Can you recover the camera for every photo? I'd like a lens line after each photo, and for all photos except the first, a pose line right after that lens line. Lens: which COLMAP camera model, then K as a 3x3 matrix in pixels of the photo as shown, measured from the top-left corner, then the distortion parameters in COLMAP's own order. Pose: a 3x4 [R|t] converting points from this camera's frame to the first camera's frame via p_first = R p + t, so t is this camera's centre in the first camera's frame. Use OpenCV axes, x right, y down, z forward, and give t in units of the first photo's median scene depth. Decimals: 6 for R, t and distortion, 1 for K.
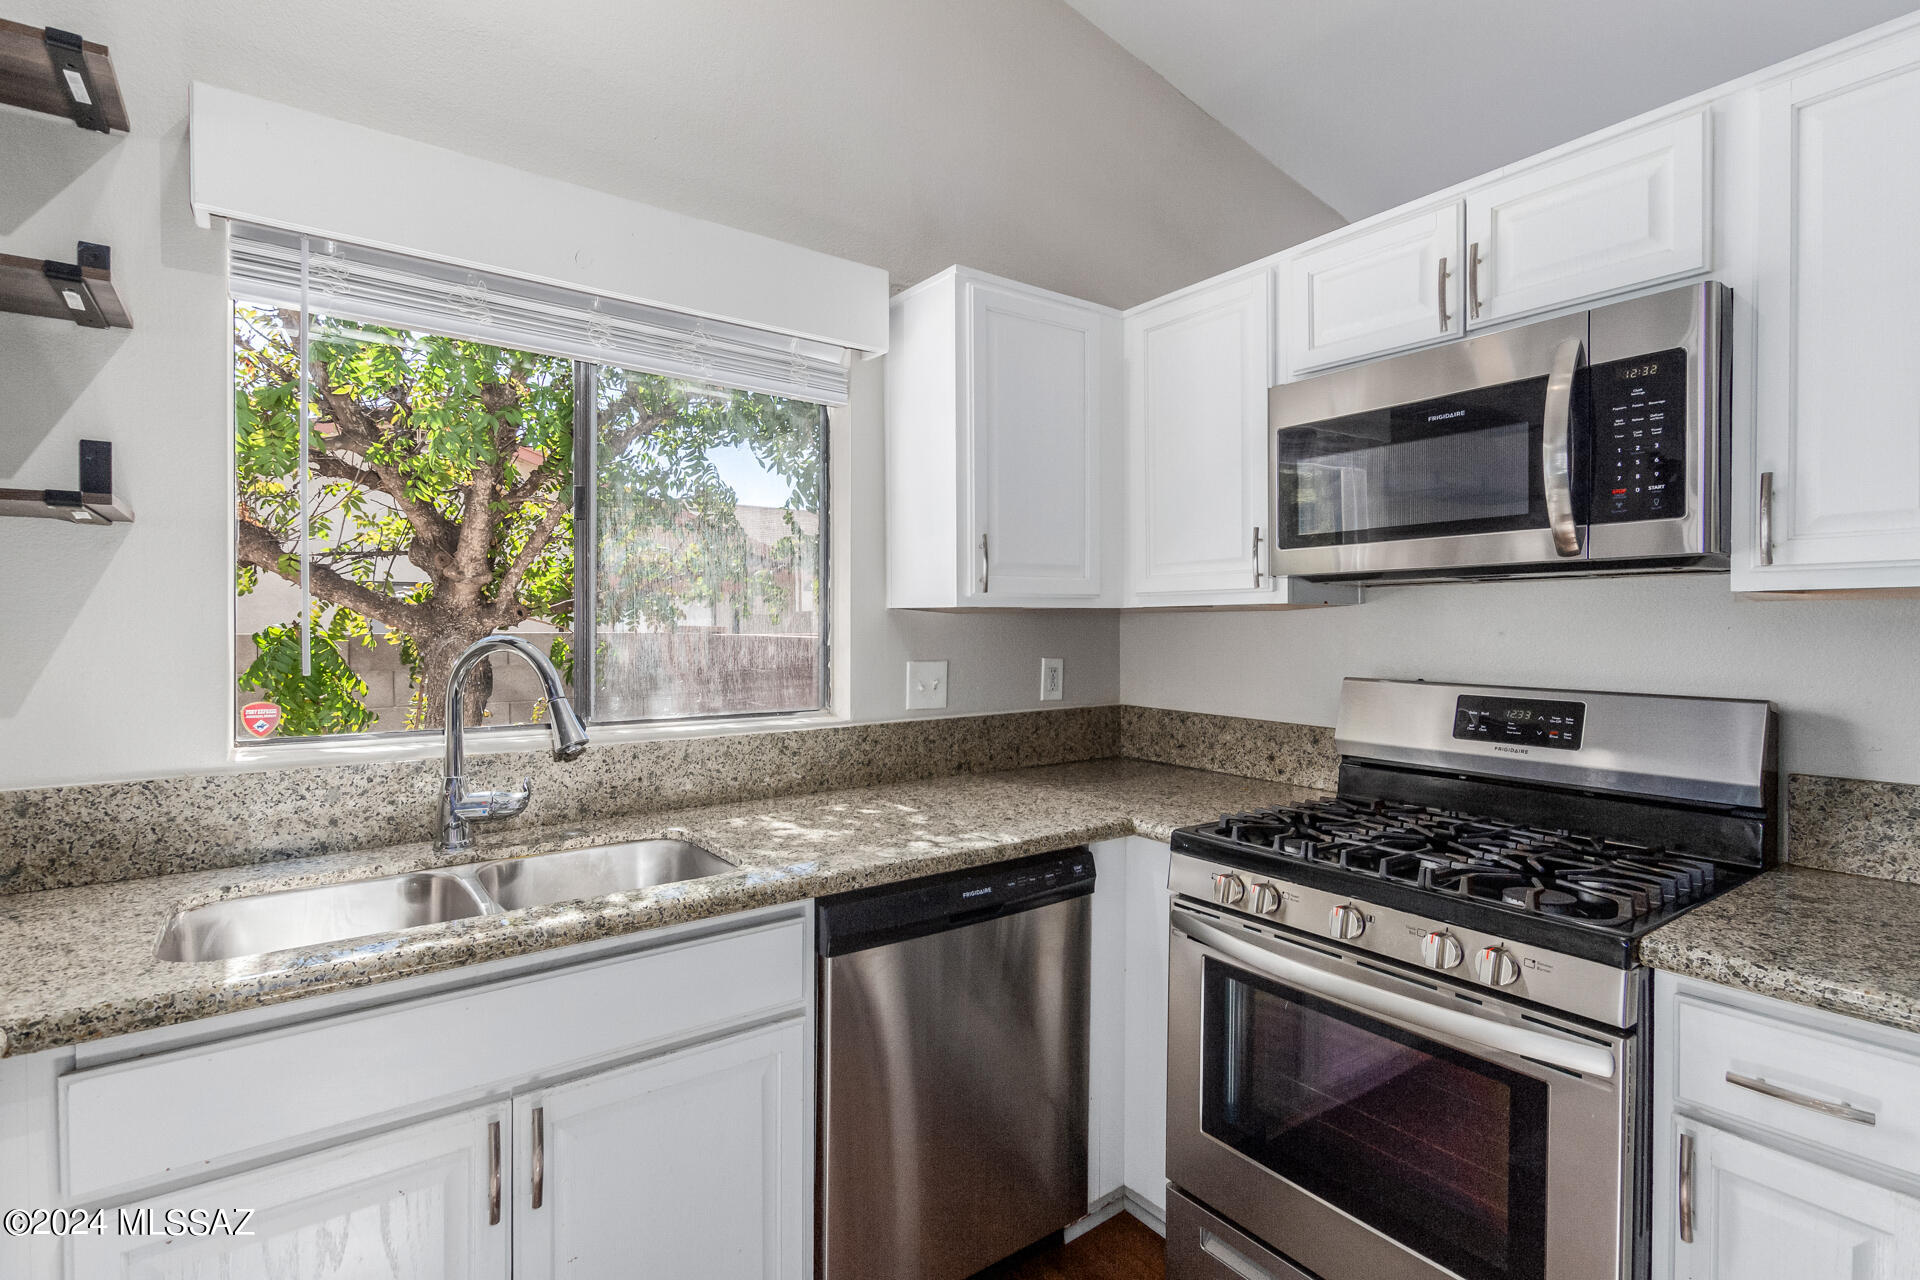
lens RADIAL K [[911.8, 0, 966.6], [0, 911.8, 639.1], [0, 0, 1]] dist [0.006955, -0.001147]
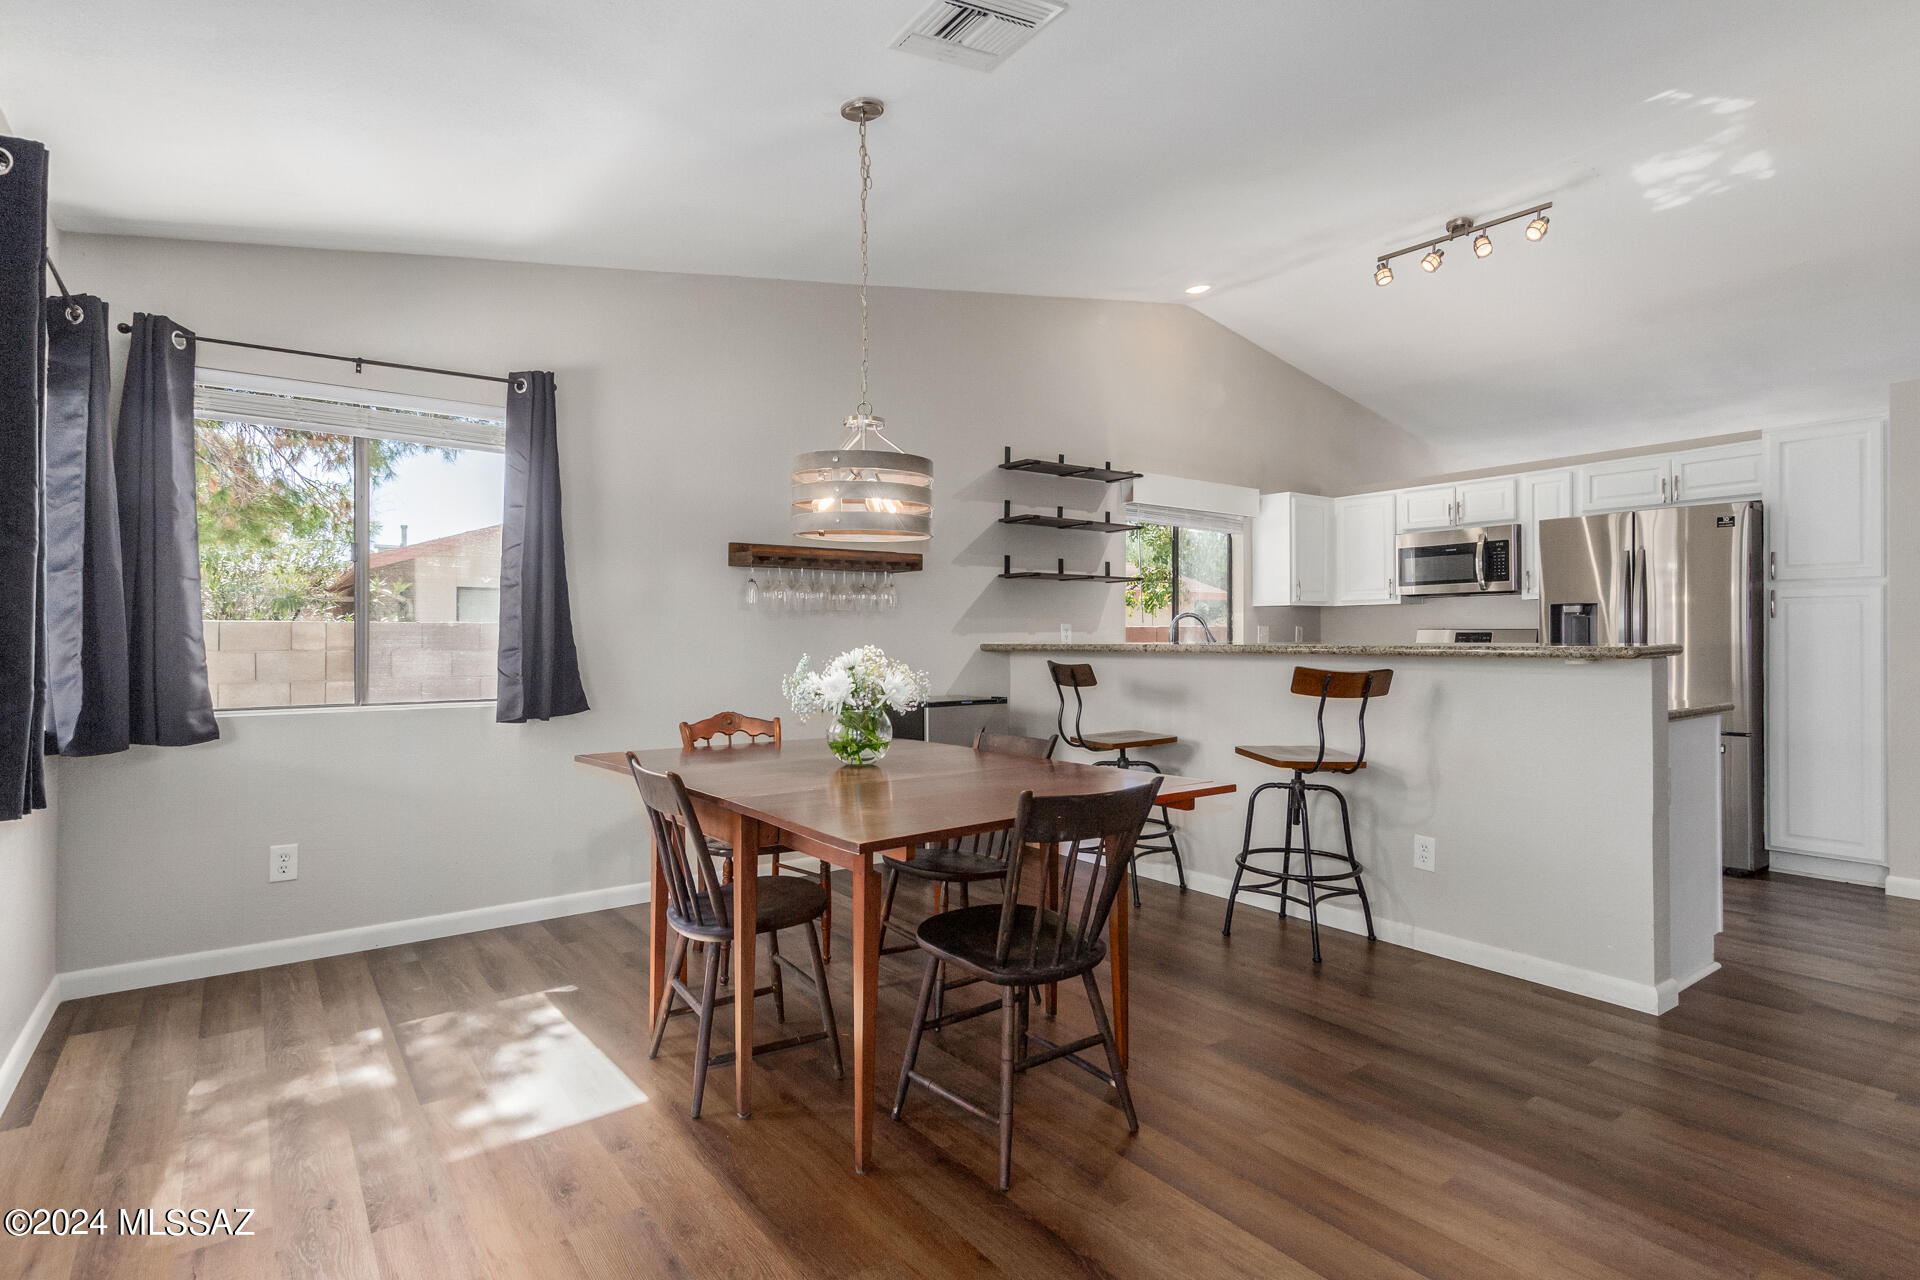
lens RADIAL K [[911.8, 0, 976.6], [0, 911.8, 630.6], [0, 0, 1]] dist [0.006955, -0.001147]
pose [[0.999966, -0.001879, -0.008006, -1.198360], [0.001720, 0.999802, -0.019803, 0.125730], [0.008041, 0.019788, 0.999772, -2.374862]]
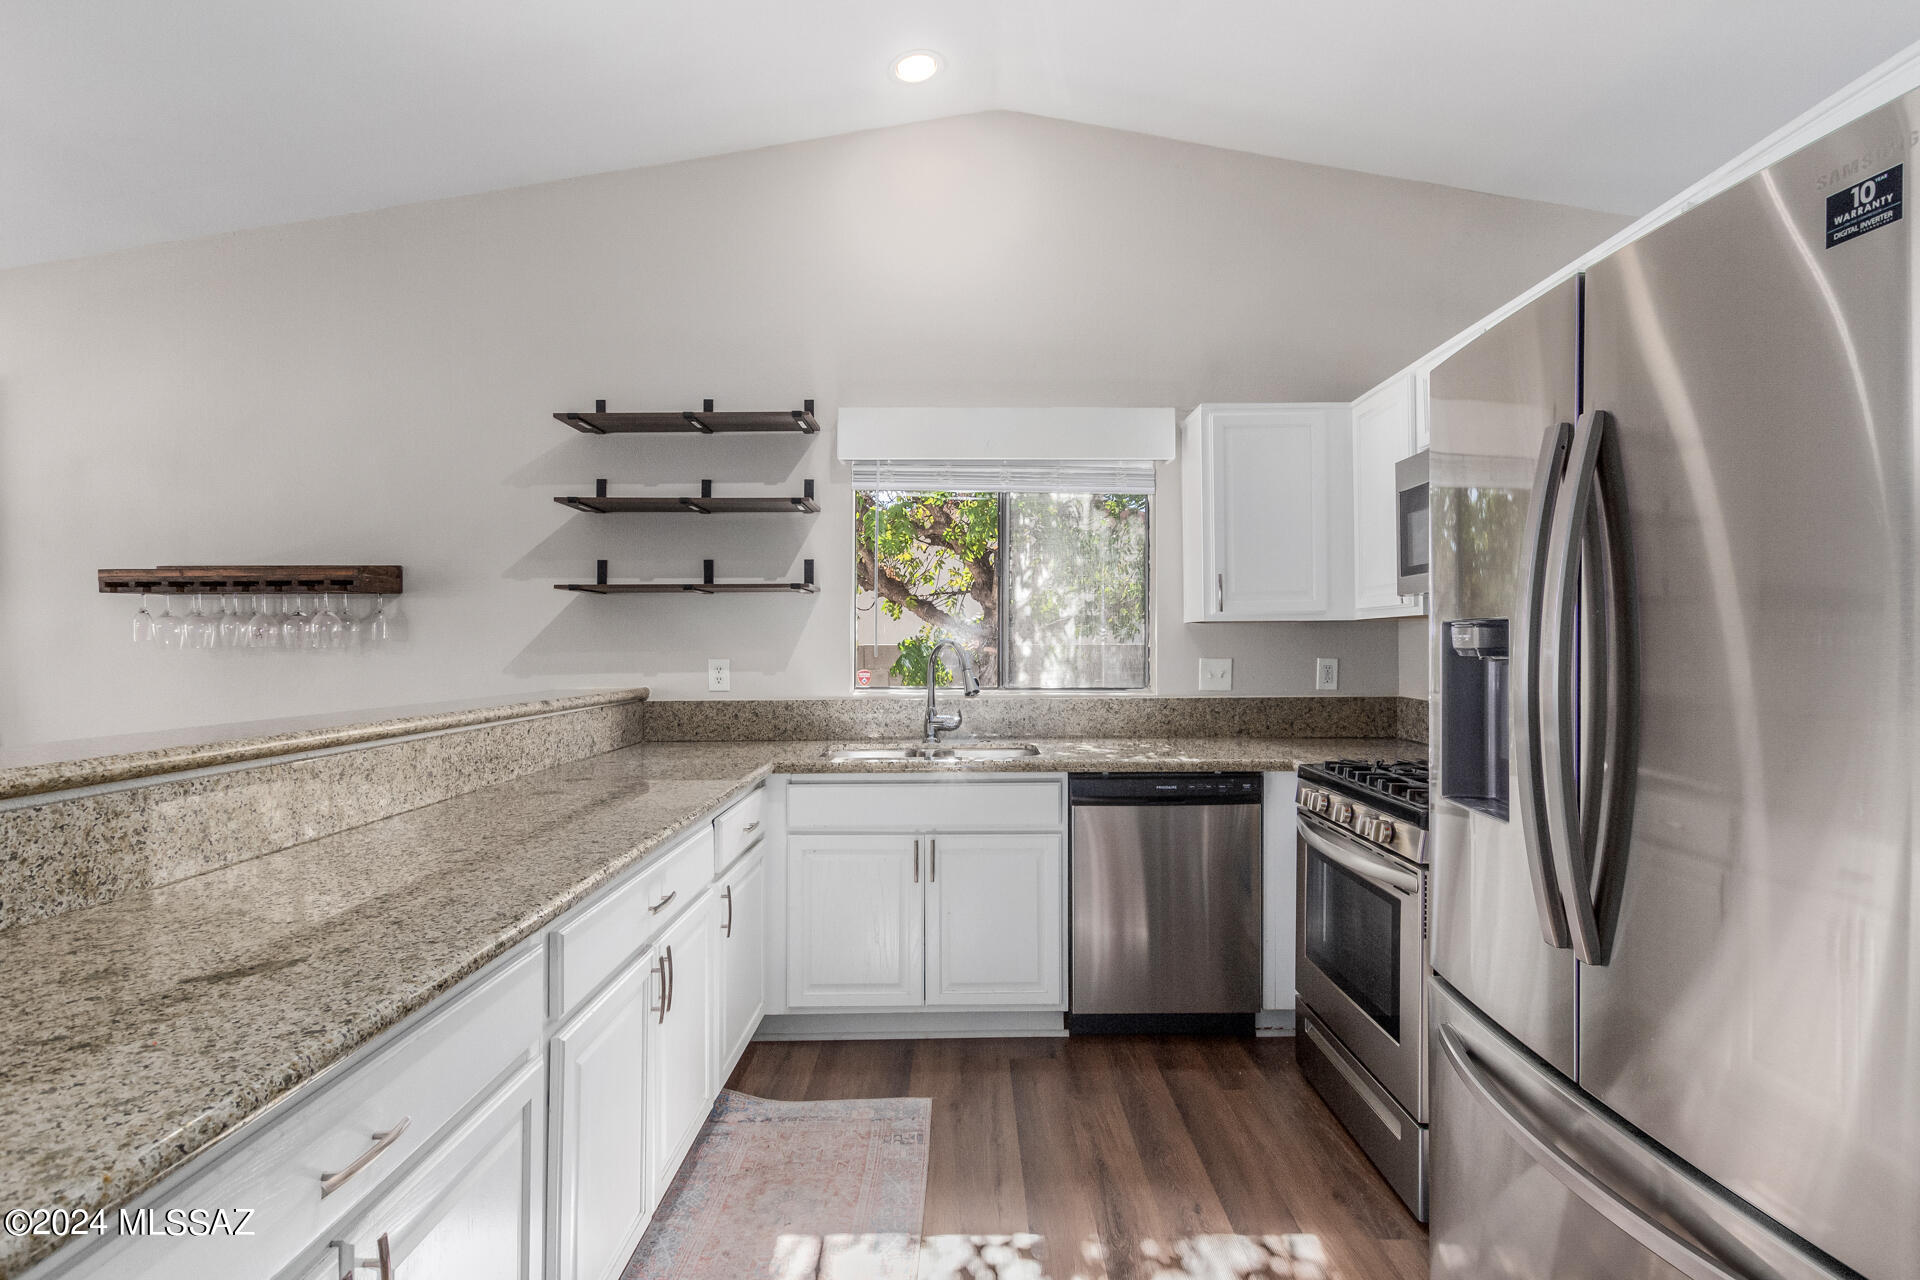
lens RADIAL K [[911.8, 0, 964.6], [0, 911.8, 641.1], [0, 0, 1]] dist [0.006955, -0.001147]
pose [[0.800013, -0.002630, -0.599976, 0.698940], [-0.007178, 0.999877, -0.013955, 0.027159], [0.599939, 0.015471, 0.799896, -0.577400]]
